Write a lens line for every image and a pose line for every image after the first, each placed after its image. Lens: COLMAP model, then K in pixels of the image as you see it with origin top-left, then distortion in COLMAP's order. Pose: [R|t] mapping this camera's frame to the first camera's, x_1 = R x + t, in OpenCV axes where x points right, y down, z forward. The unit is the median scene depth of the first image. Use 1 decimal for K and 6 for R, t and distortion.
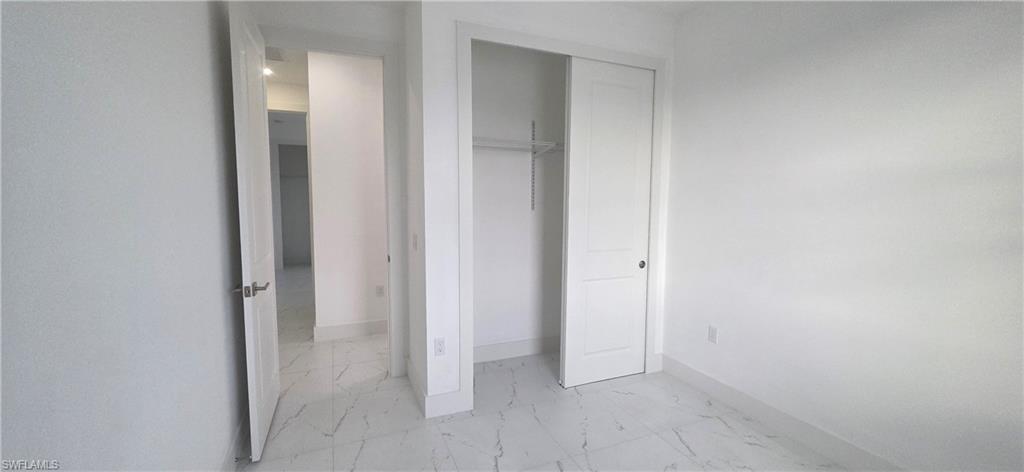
lens RADIAL K [[412.3, 0, 512.0], [0, 412.3, 236.0], [0, 0, 1]] dist [-0.000381, -0.000101]
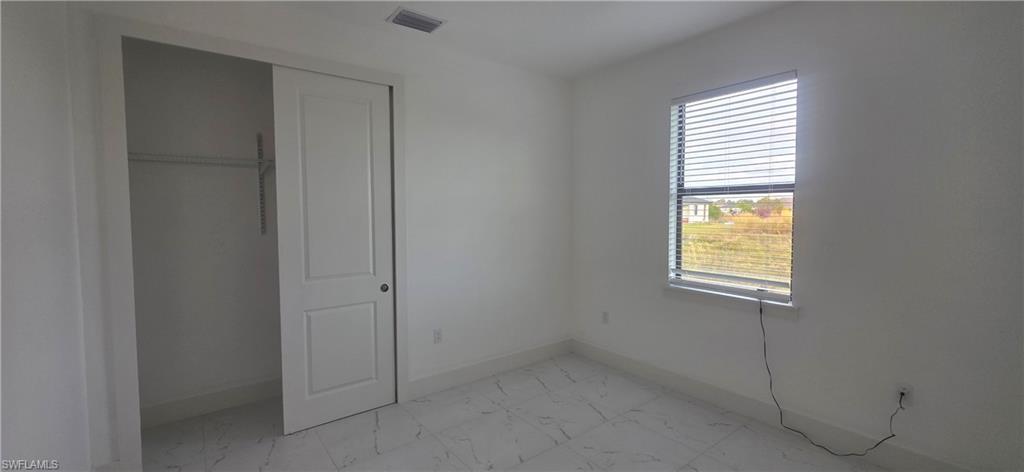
lens RADIAL K [[412.3, 0, 512.0], [0, 412.3, 236.0], [0, 0, 1]] dist [-0.000381, -0.000101]
pose [[0.972057, -0.031133, 0.232672, 0.400206], [0.042173, 0.998201, -0.042625, 0.002974], [-0.230926, 0.051246, 0.971621, 0.009327]]
